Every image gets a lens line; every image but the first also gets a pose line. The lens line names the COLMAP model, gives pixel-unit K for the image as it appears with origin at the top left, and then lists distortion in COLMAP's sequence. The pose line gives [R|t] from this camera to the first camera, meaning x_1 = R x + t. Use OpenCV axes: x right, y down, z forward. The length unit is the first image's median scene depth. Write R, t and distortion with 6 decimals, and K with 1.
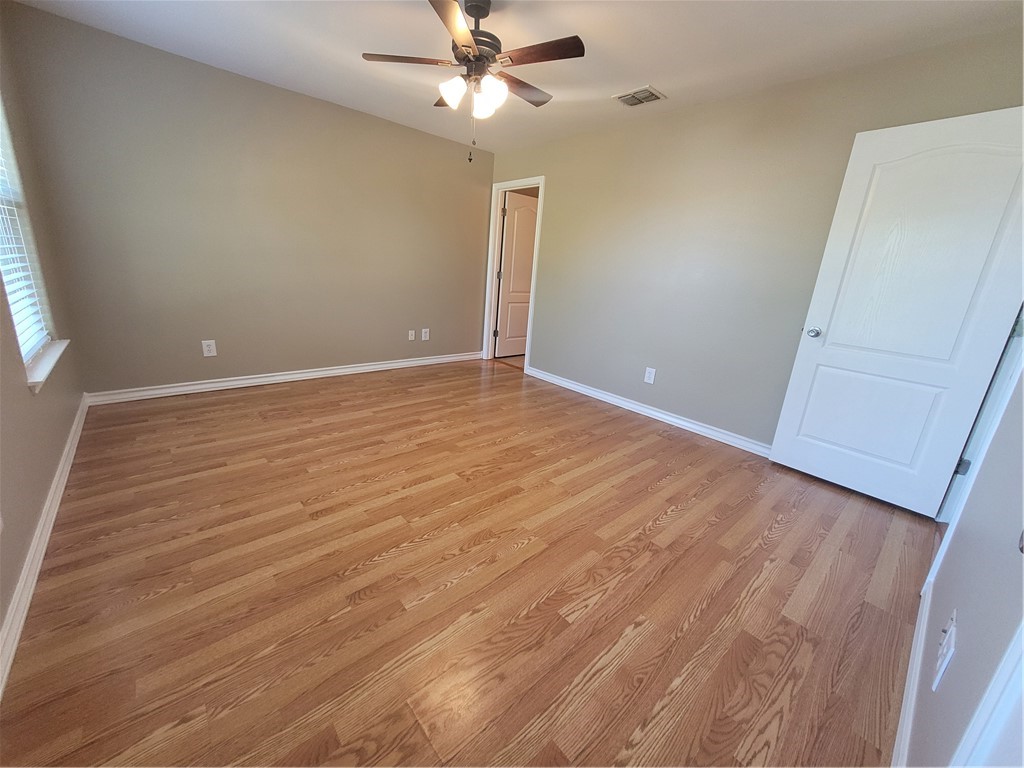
lens RADIAL K [[398.5, 0, 519.4], [0, 398.5, 391.2], [0, 0, 1]] dist [0.013805, -0.000184]
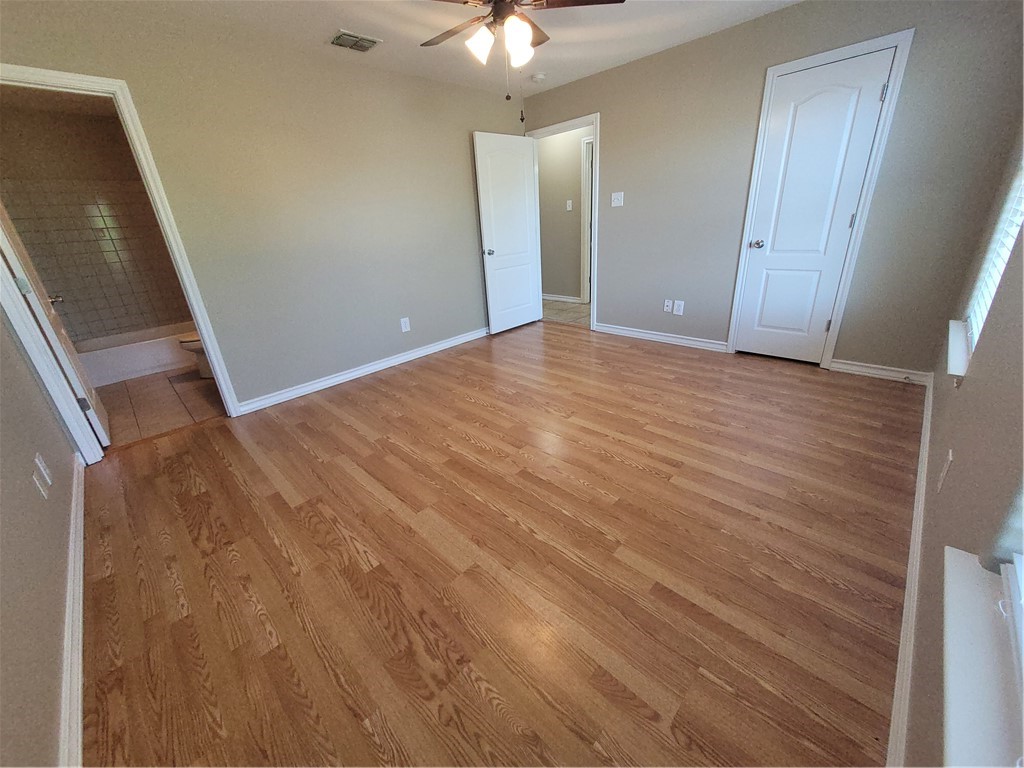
lens RADIAL K [[399.7, 0, 508.0], [0, 399.7, 377.1], [0, 0, 1]] dist [0.011588, -0.000124]
pose [[-0.069543, -0.430806, 0.899761, -0.922259], [0.354014, 0.832583, 0.426003, -0.355198], [-0.932651, 0.348154, 0.094612, 0.843113]]
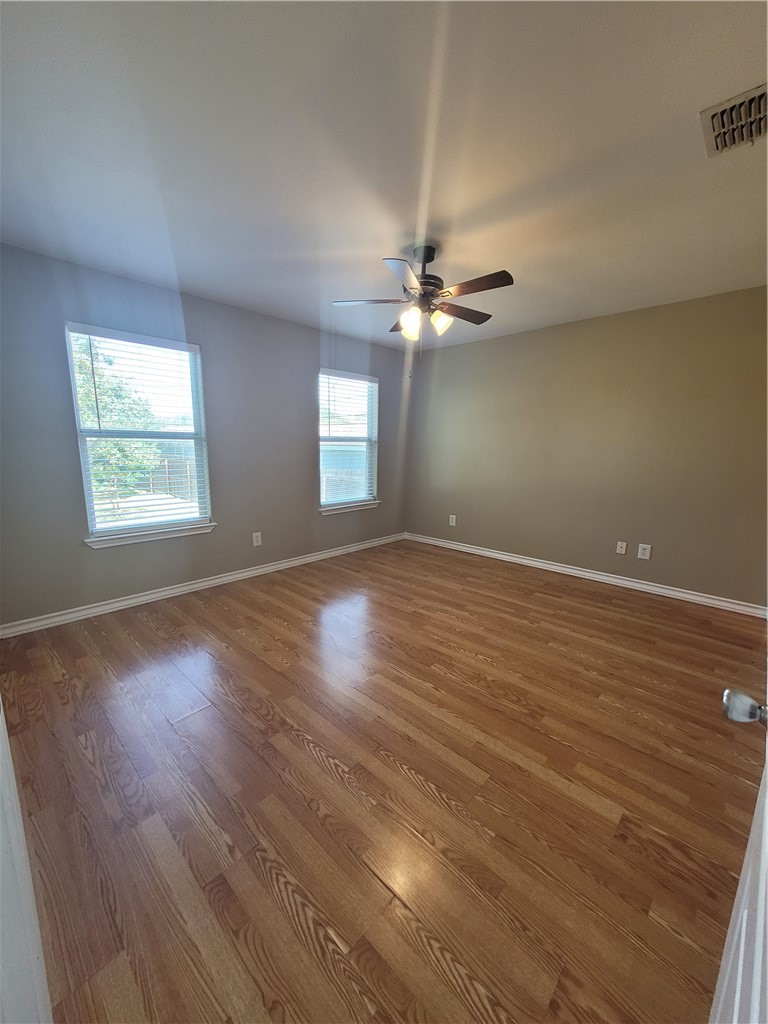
lens RADIAL K [[404.8, 0, 355.1], [0, 404.8, 524.5], [0, 0, 1]] dist [0.014503, 0.000207]
pose [[0.029396, 0.128276, -0.991303, 0.834925], [-0.305717, 0.945361, 0.113266, -0.177083], [0.951668, 0.299729, 0.067006, 0.645173]]
